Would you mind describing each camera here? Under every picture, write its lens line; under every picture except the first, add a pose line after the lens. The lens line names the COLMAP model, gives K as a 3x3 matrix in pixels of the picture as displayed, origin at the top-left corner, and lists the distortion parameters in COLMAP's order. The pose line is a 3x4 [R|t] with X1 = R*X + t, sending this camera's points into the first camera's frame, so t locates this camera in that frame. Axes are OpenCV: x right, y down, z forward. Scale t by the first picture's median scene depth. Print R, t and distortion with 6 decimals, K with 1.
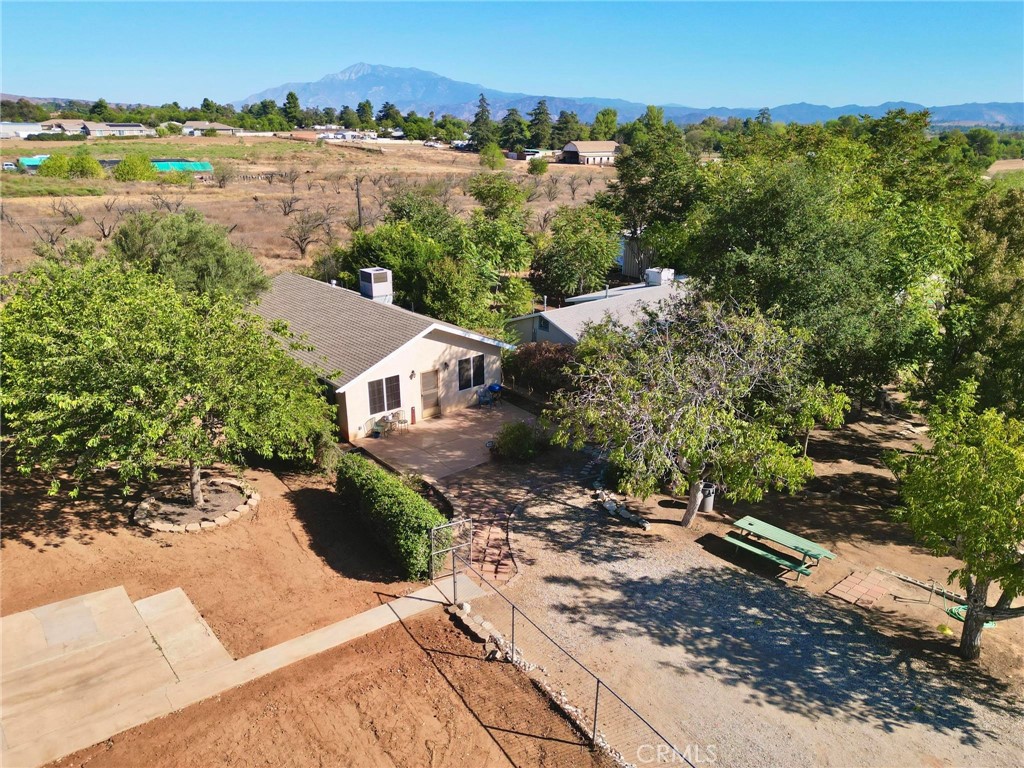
lens RADIAL K [[718.4, 0, 510.5], [0, 718.4, 382.9], [0, 0, 1]] dist [0.068082, -0.064593]
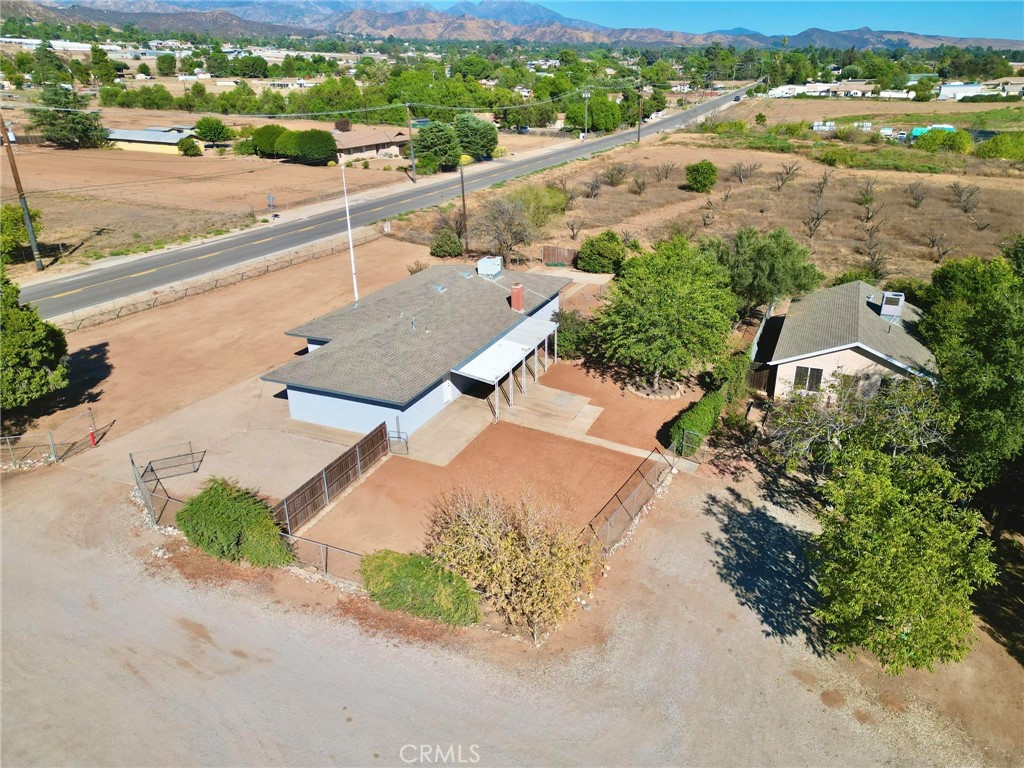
lens RADIAL K [[718.4, 0, 510.5], [0, 718.4, 382.9], [0, 0, 1]] dist [0.068082, -0.064593]
pose [[0.432785, 0.346313, -0.832325, 0.544026], [-0.292682, 0.927233, 0.233615, -0.098738], [0.852663, 0.142502, 0.502652, -0.163183]]
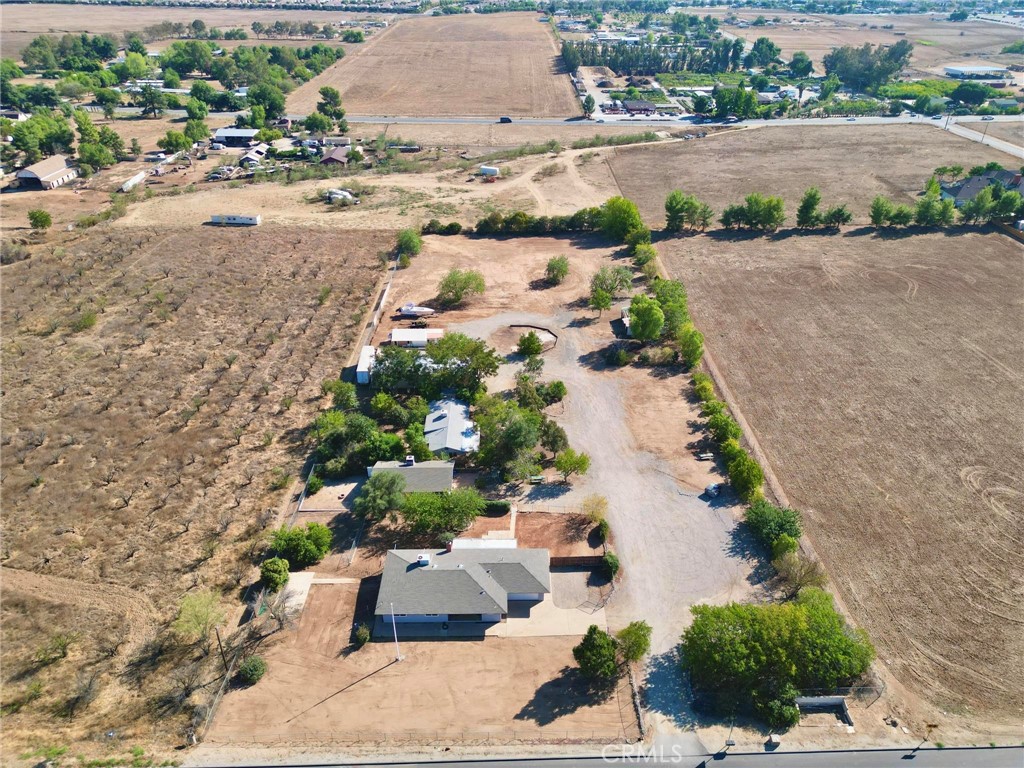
lens RADIAL K [[718.4, 0, 510.5], [0, 718.4, 382.9], [0, 0, 1]] dist [0.068082, -0.064593]
pose [[0.648465, -0.403284, 0.645643, -1.737442], [0.261435, 0.914537, 0.308664, -1.261727], [-0.714944, -0.031364, 0.698478, -1.590120]]
